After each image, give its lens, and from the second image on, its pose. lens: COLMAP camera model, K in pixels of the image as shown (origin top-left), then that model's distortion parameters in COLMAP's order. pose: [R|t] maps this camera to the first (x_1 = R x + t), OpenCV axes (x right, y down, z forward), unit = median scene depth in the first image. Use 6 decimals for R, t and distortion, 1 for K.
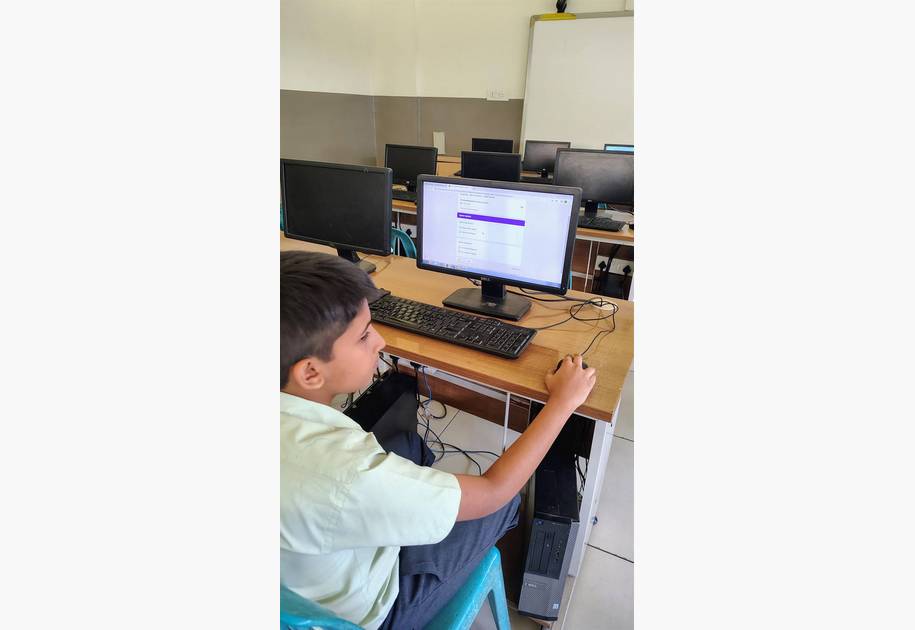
lens RADIAL K [[440.9, 0, 462.3], [0, 440.9, 315.1], [0, 0, 1]] dist [0.000445, -0.000020]
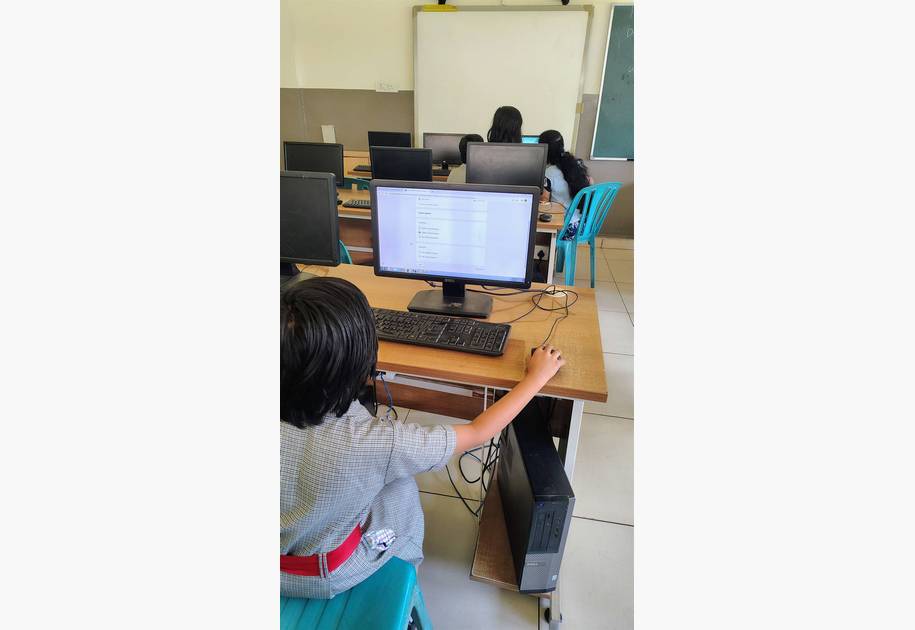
lens RADIAL K [[440.9, 0, 462.3], [0, 440.9, 315.1], [0, 0, 1]] dist [0.000445, -0.000020]
pose [[0.965569, -0.120163, 0.230731, -0.152782], [0.115066, 0.992724, 0.035476, -0.033421], [-0.233315, -0.007705, 0.972371, 0.010443]]
